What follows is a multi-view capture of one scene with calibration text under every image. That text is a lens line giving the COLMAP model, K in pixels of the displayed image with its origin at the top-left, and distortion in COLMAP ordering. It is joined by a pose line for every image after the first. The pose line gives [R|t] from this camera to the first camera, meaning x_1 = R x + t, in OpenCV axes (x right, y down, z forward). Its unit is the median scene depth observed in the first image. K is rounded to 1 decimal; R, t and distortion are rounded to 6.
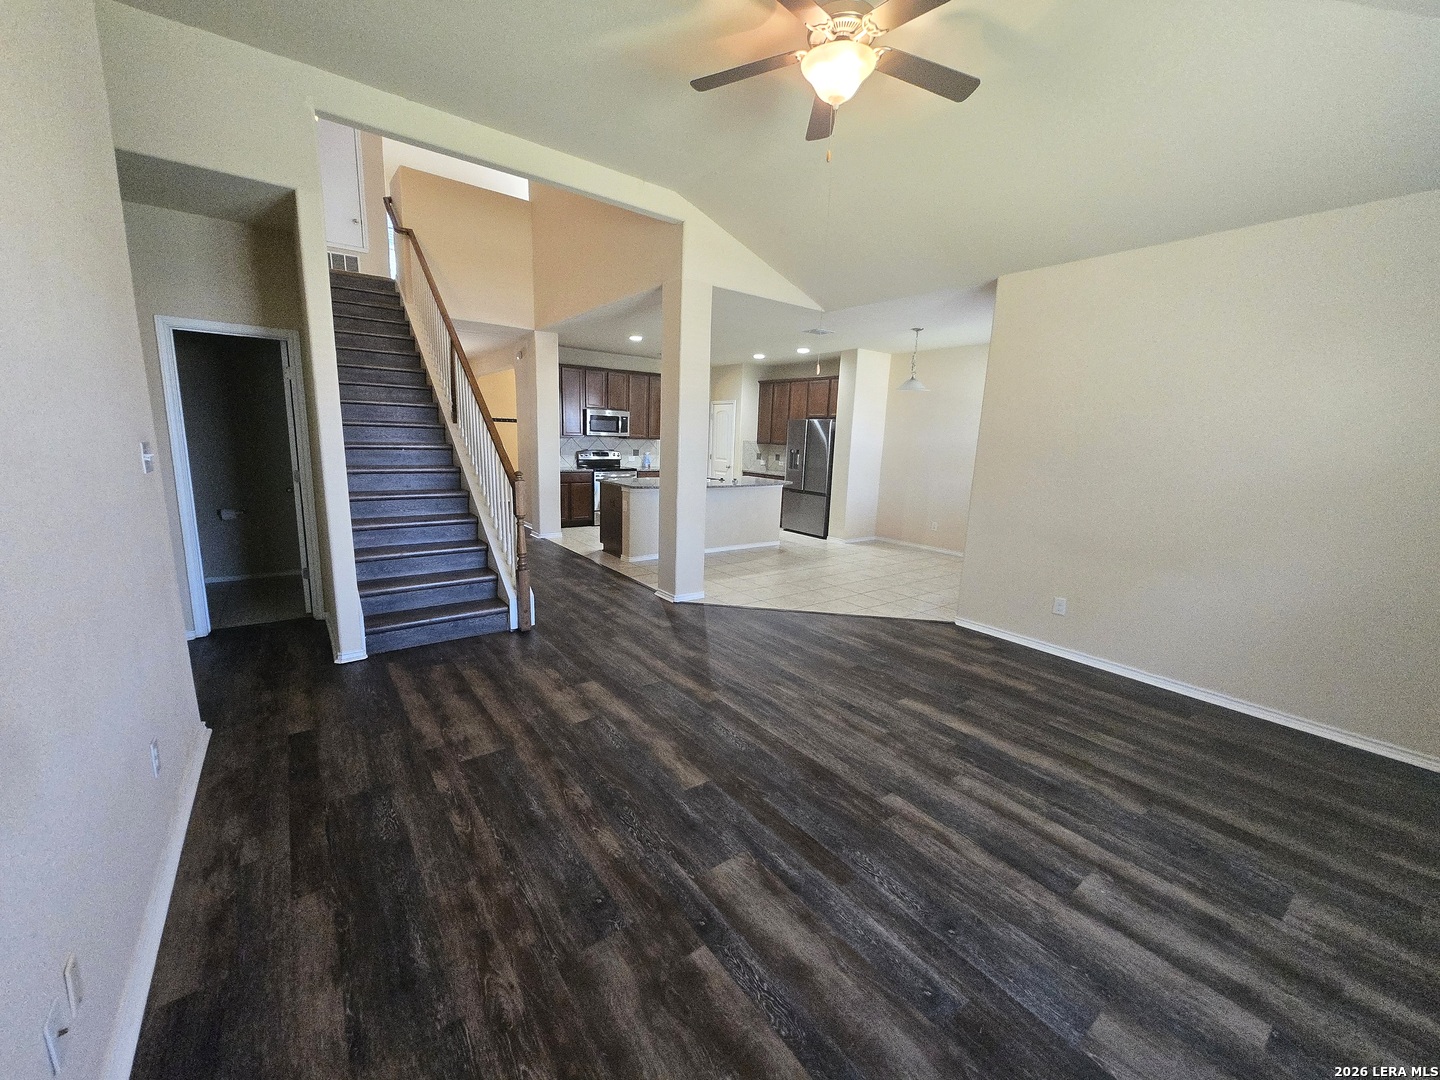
lens RADIAL K [[565.7, 0, 715.6], [0, 565.7, 544.4], [0, 0, 1]] dist [-0.001877, 0.000268]
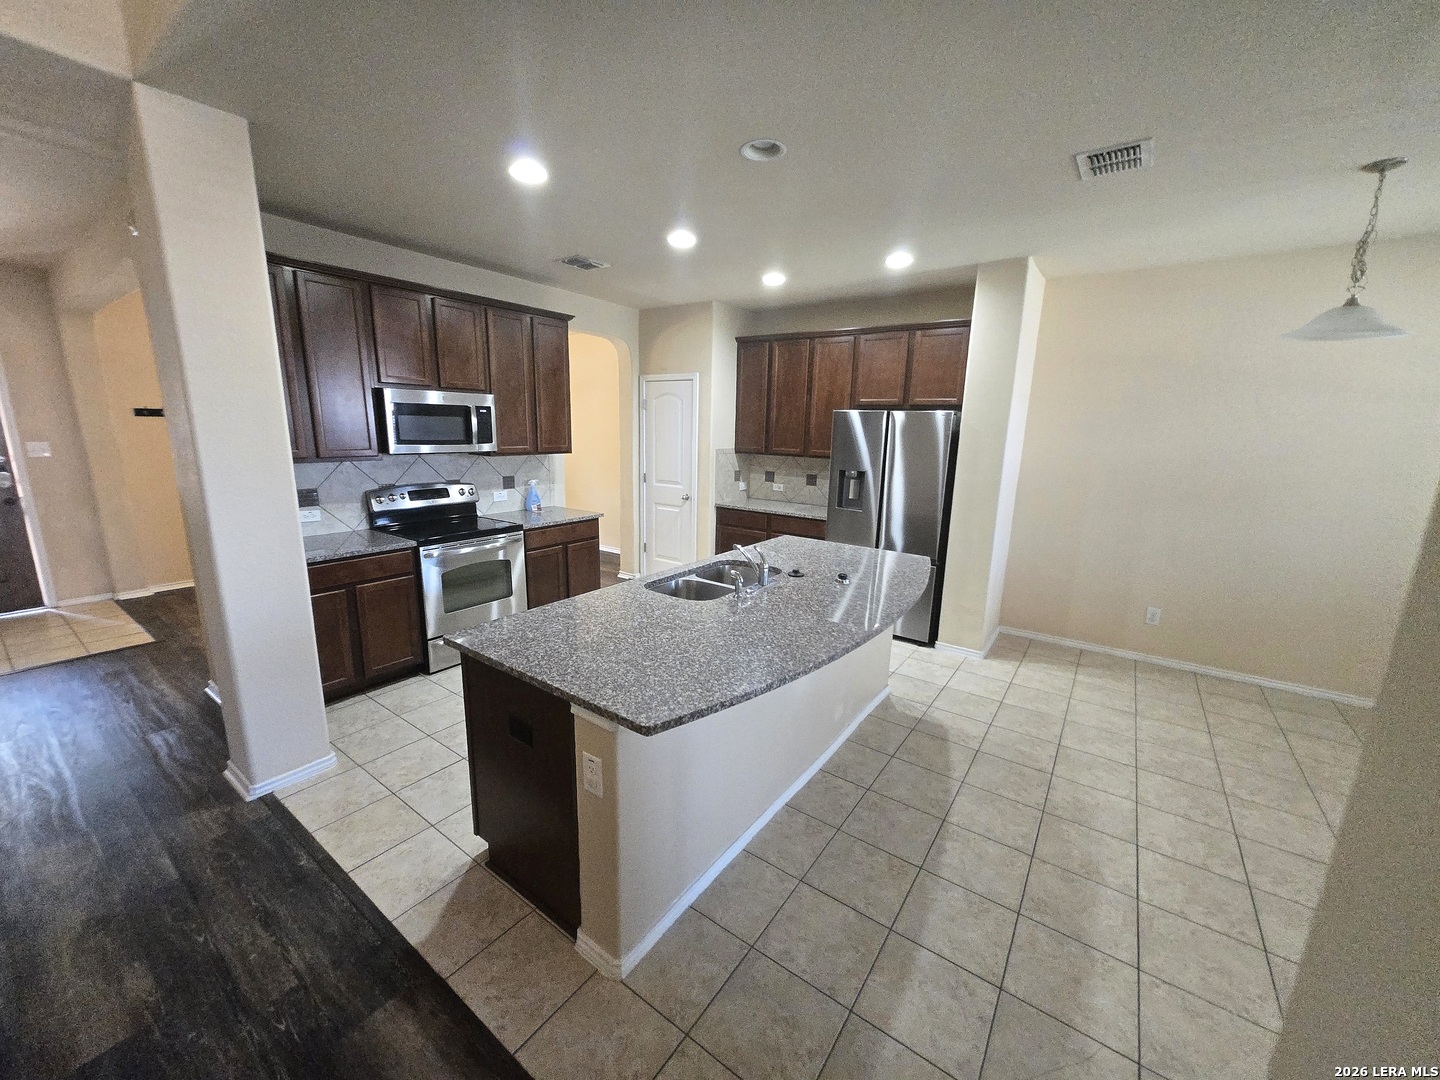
lens RADIAL K [[565.7, 0, 715.6], [0, 565.7, 544.4], [0, 0, 1]] dist [-0.001877, 0.000268]
pose [[0.955468, -0.075719, 0.285215, -0.260151], [0.068499, 0.997029, 0.035220, -0.263543], [-0.287034, -0.014115, 0.957816, 1.136801]]
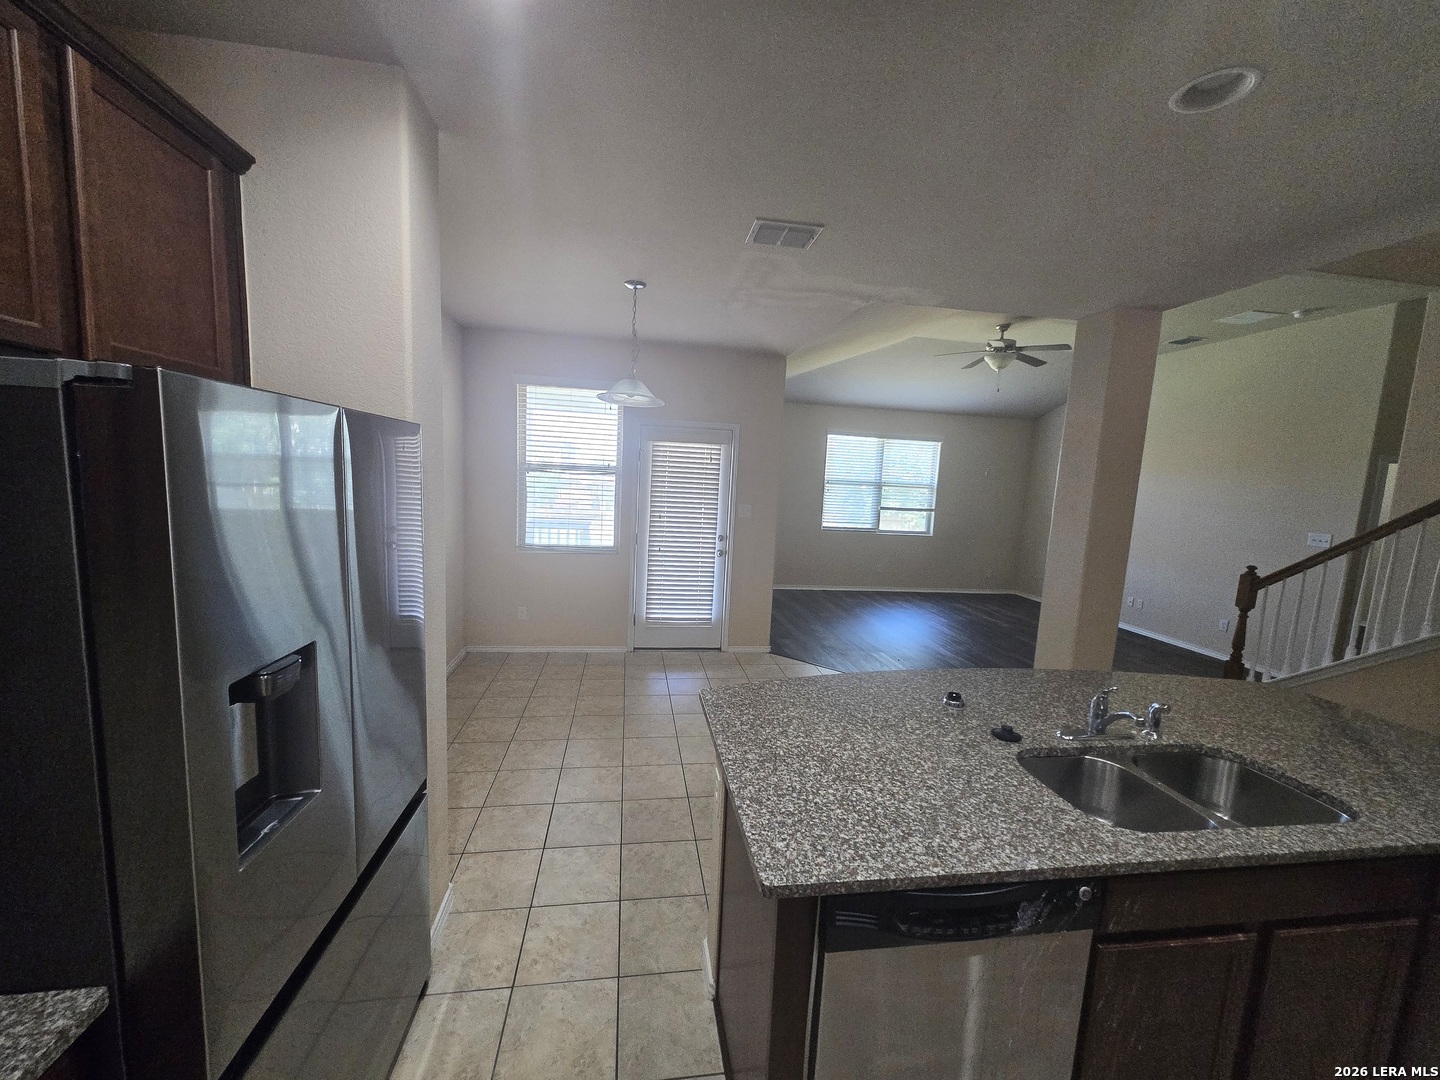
lens RADIAL K [[565.7, 0, 715.6], [0, 565.7, 544.4], [0, 0, 1]] dist [-0.001877, 0.000268]
pose [[-0.878564, -0.137929, 0.457275, 0.035896], [0.012238, 0.950579, 0.310240, -0.456382], [-0.477468, 0.278162, -0.833457, 2.148170]]
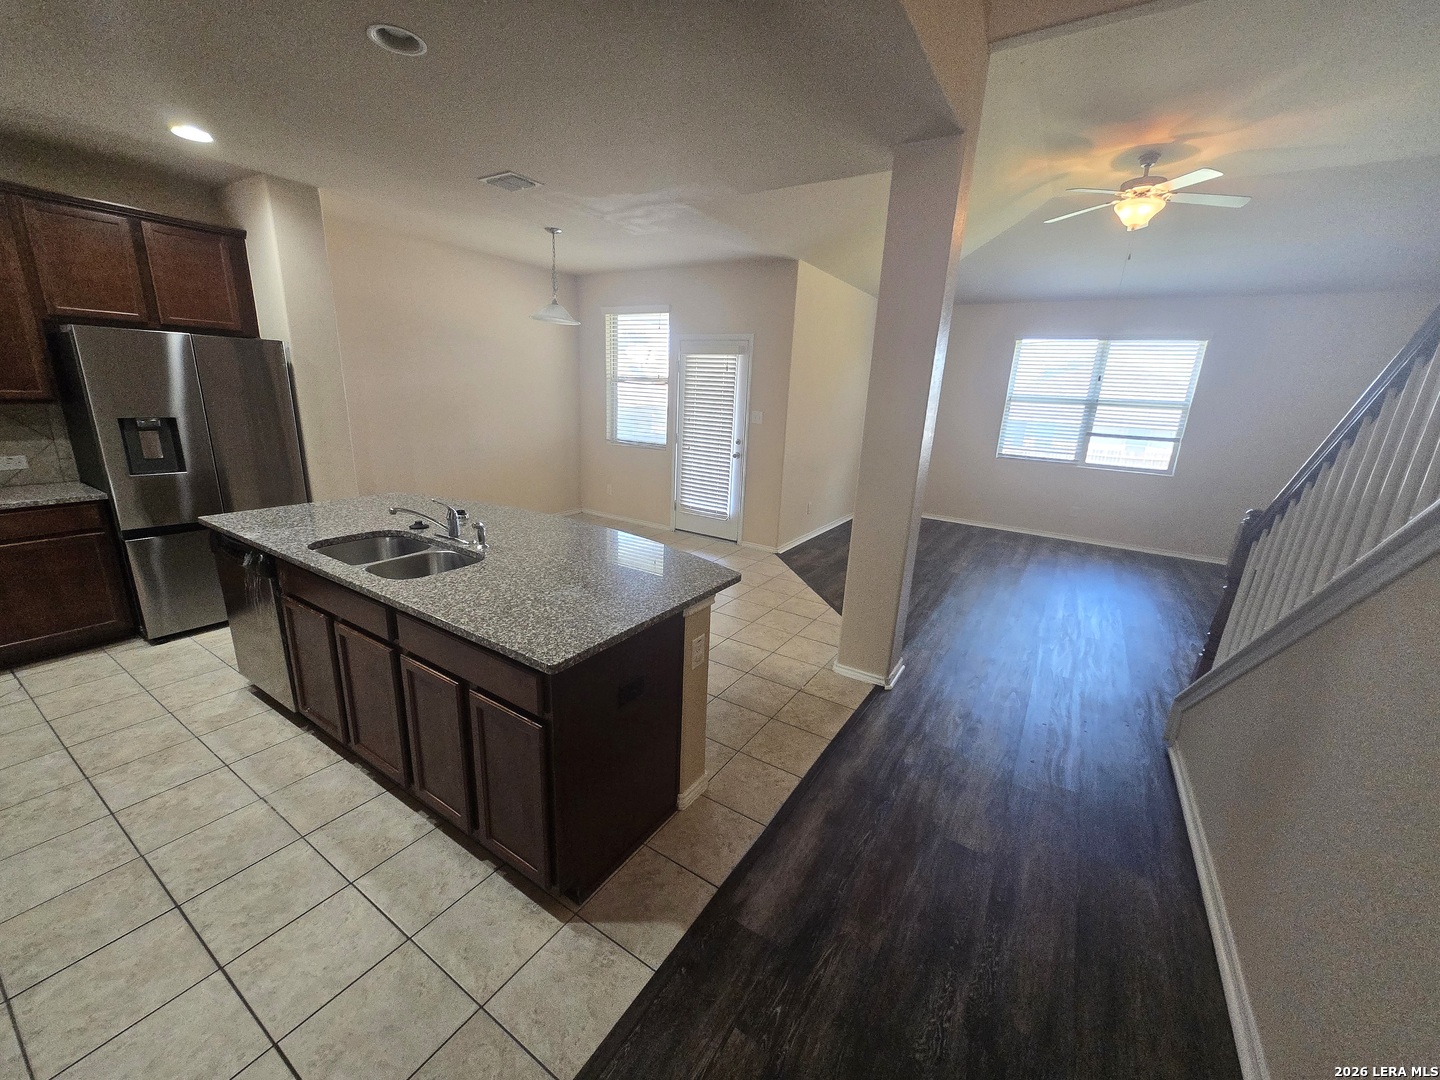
lens RADIAL K [[565.7, 0, 715.6], [0, 565.7, 544.4], [0, 0, 1]] dist [-0.001877, 0.000268]
pose [[-0.352119, -0.302451, 0.885740, -0.659155], [0.127154, 0.922117, 0.365421, -0.367301], [-0.927278, 0.241297, -0.286237, 1.627458]]
